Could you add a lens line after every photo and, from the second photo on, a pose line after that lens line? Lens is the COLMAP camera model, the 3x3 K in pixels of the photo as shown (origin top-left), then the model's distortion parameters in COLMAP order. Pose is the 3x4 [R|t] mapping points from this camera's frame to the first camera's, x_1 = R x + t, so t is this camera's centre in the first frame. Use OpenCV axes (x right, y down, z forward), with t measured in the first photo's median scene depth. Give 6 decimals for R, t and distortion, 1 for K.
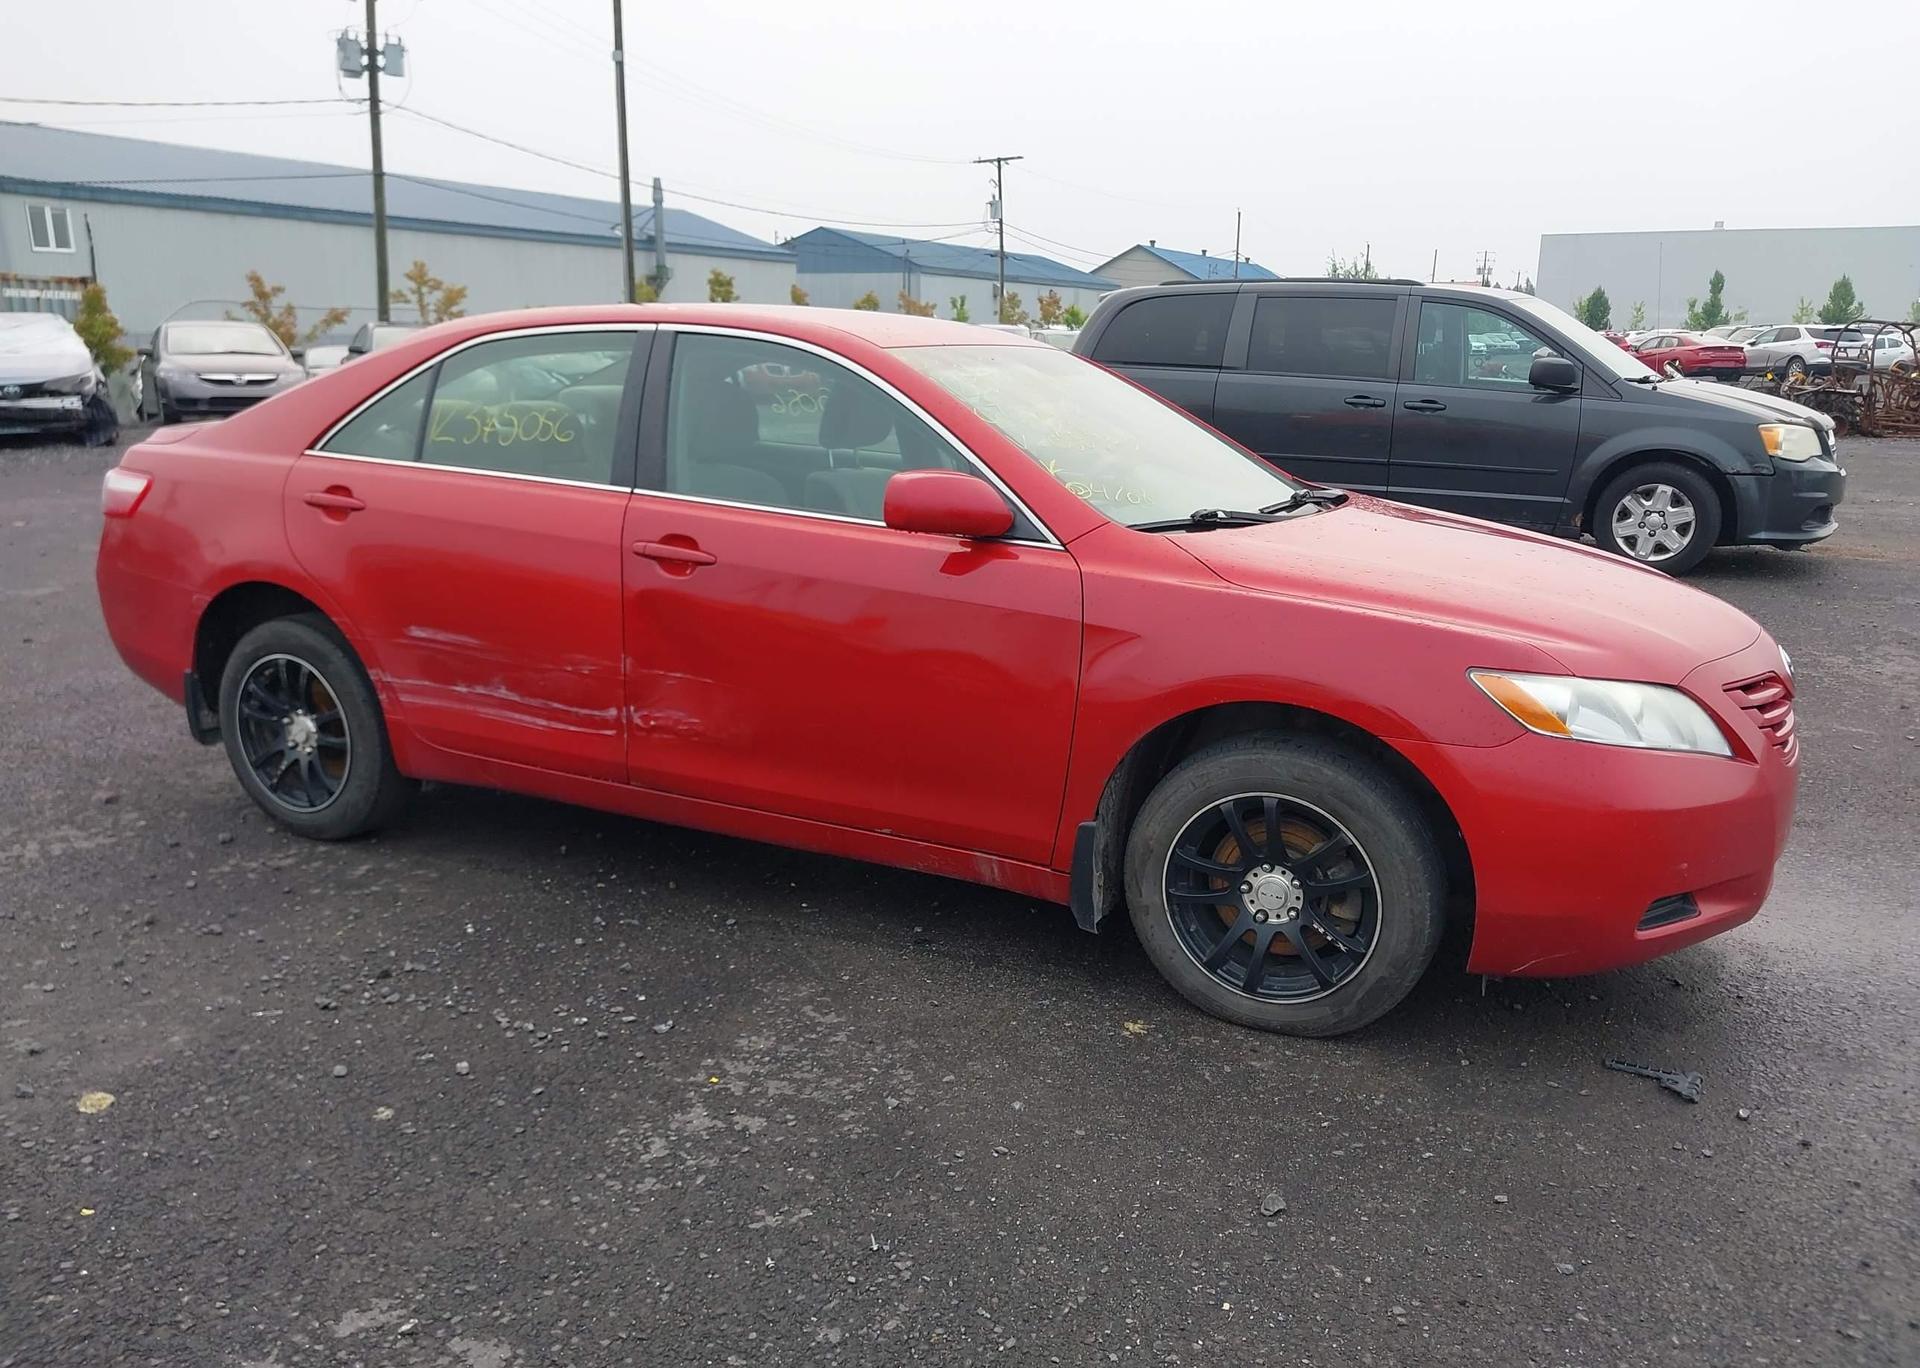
lens RADIAL K [[1529.2, 0, 964.9], [0, 1529.2, 696.5], [0, 0, 1]] dist [0.034936, -0.036443]
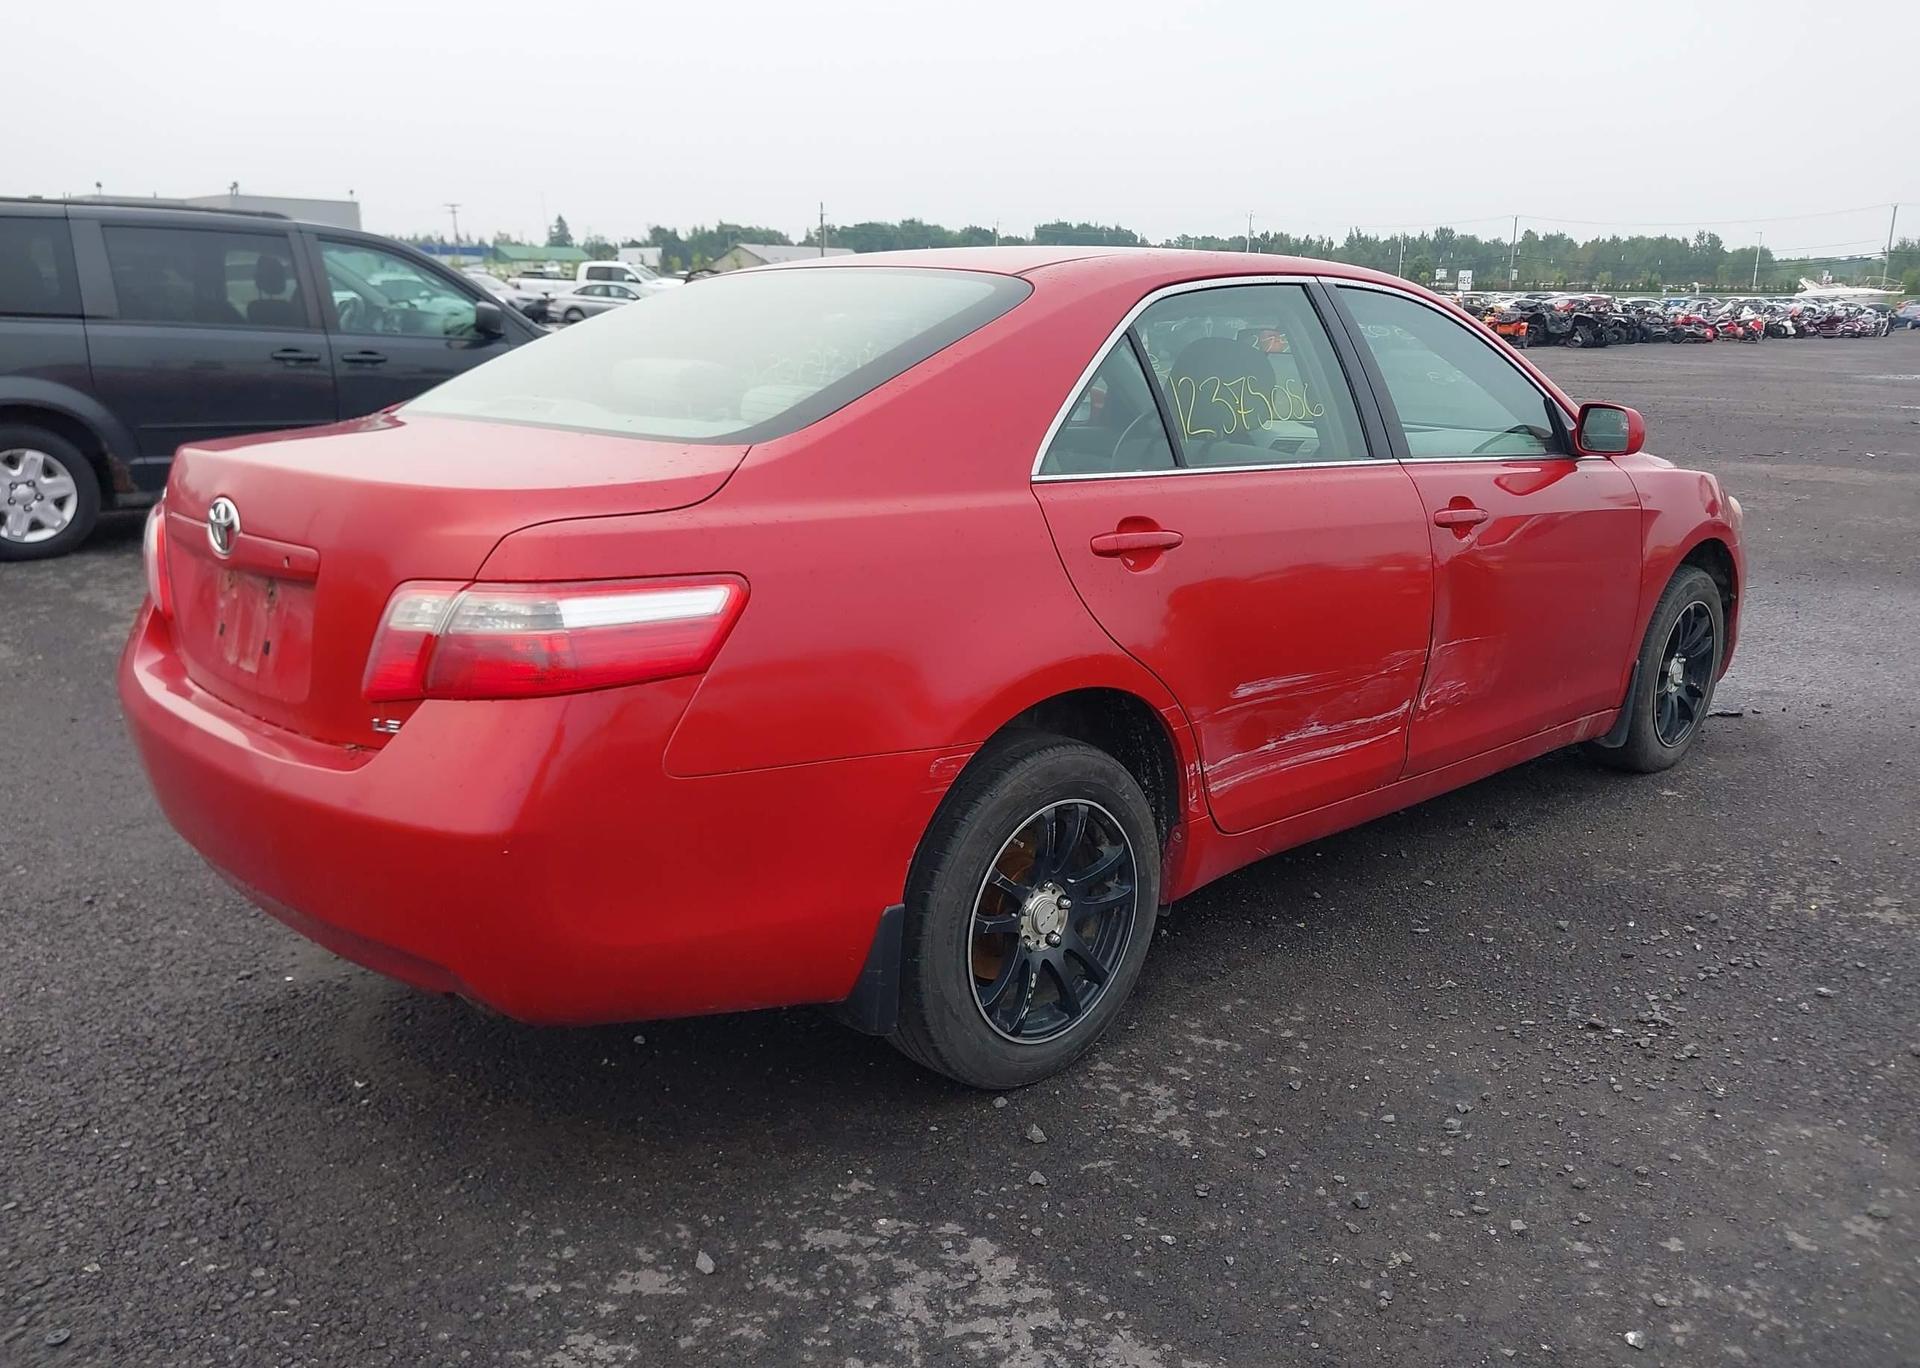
lens RADIAL K [[1548.3, 0, 979.4], [0, 1548.3, 712.4], [0, 0, 1]] dist [0.029058, -0.022451]
pose [[0.324174, -0.248999, 0.912640, -1.154590], [0.208195, 0.959863, 0.187931, -0.212287], [-0.922803, 0.129085, 0.363003, 0.893075]]
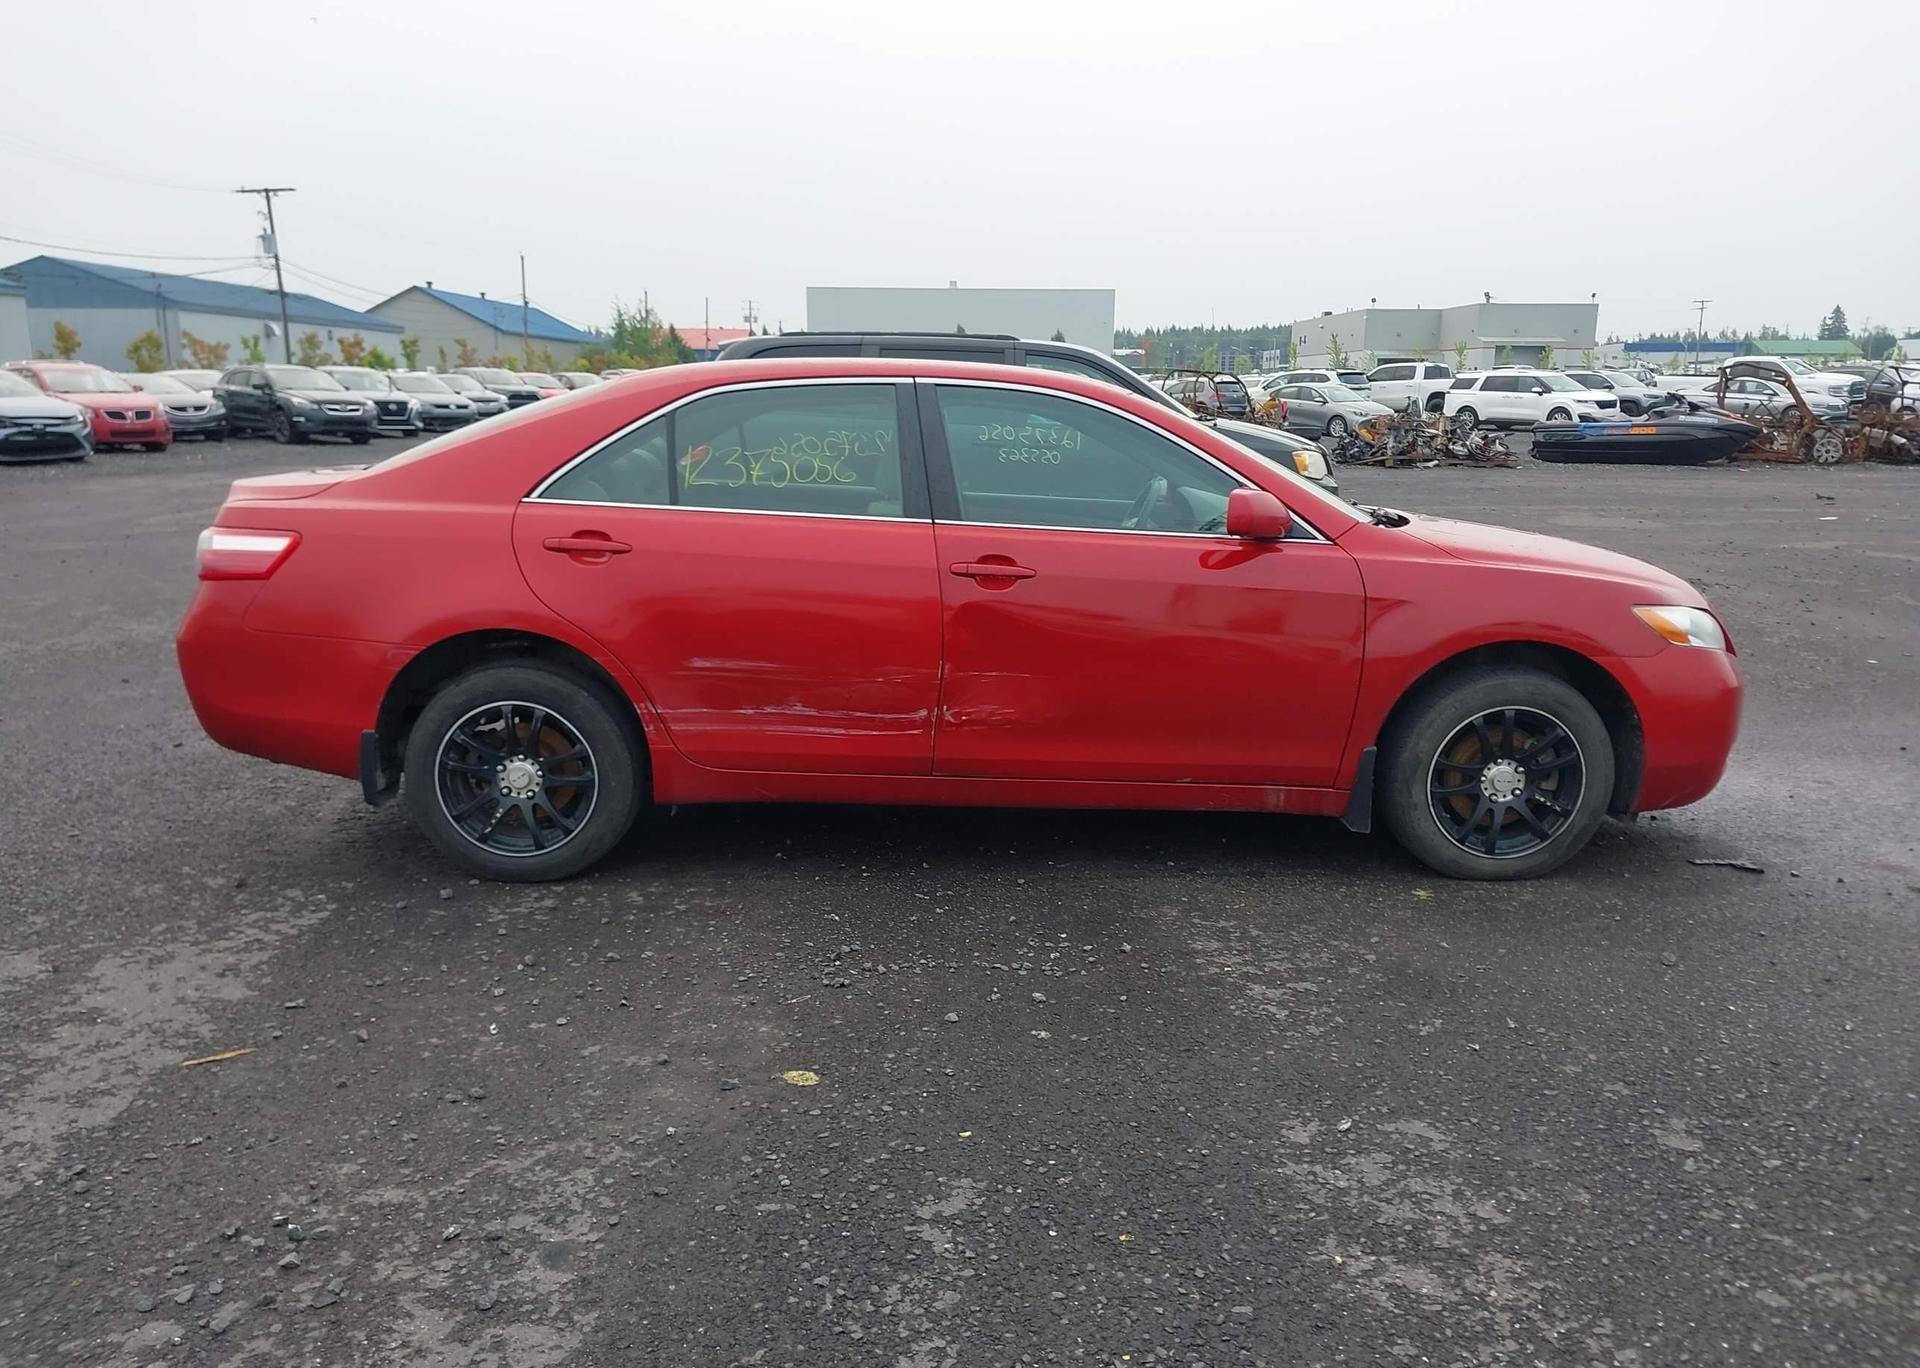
lens RADIAL K [[1529.2, 0, 954.9], [0, 1529.2, 700.0], [0, 0, 1]] dist [0.034936, -0.036443]
pose [[0.894829, -0.094099, 0.436378, -0.701856], [0.104893, 0.994483, -0.000646, 0.003668], [-0.433910, 0.046351, 0.899763, -0.038028]]
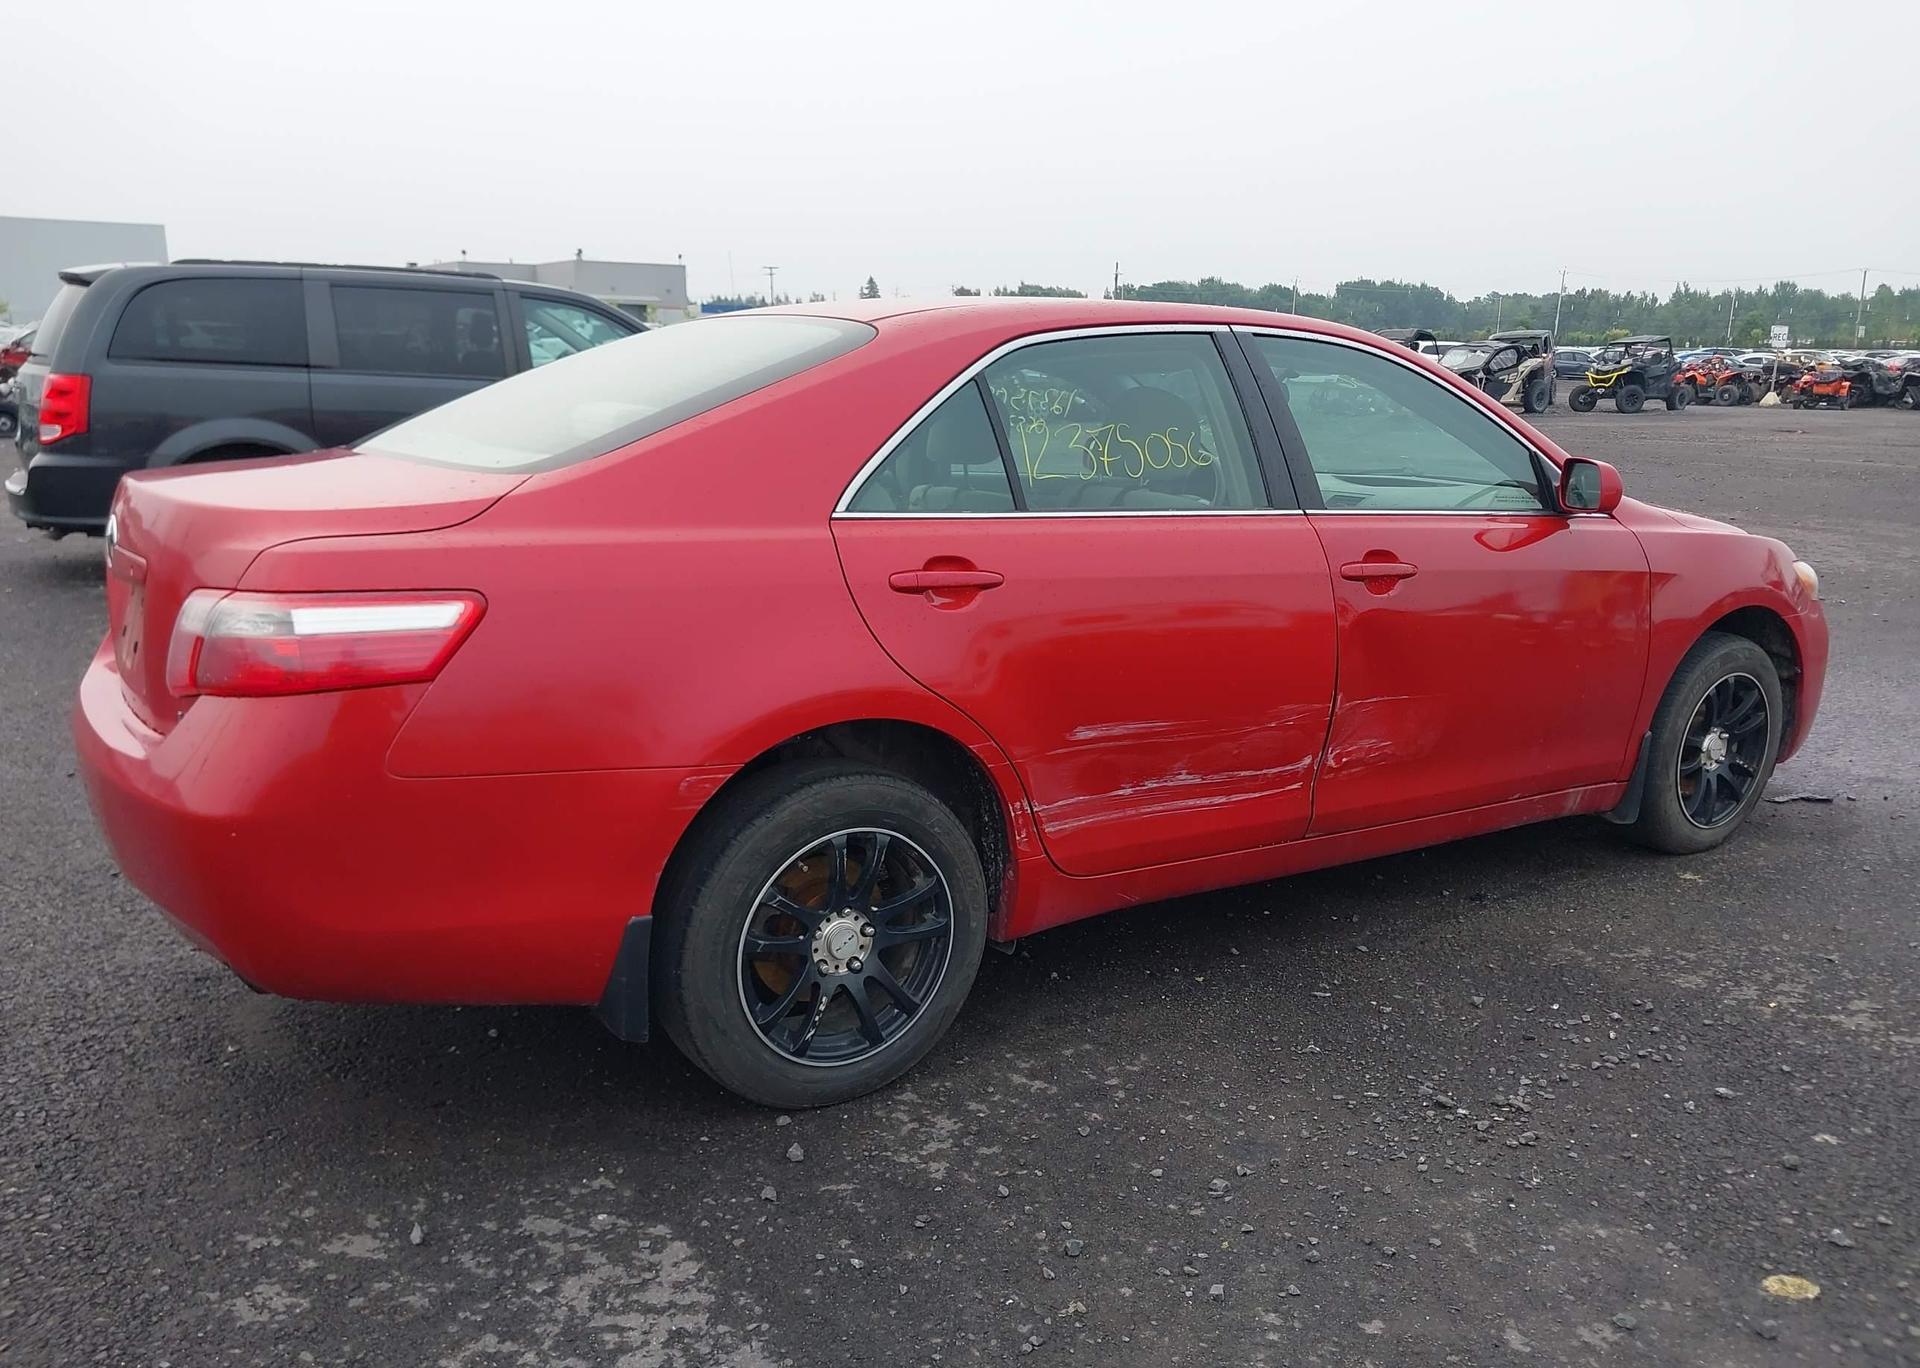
lens RADIAL K [[1548.3, 0, 973.5], [0, 1548.3, 702.1], [0, 0, 1]] dist [0.029058, -0.022451]
pose [[0.499563, -0.192509, 0.844616, -1.078917], [0.188314, 0.975813, 0.111030, -0.159572], [-0.845562, 0.103586, 0.523732, 0.682810]]
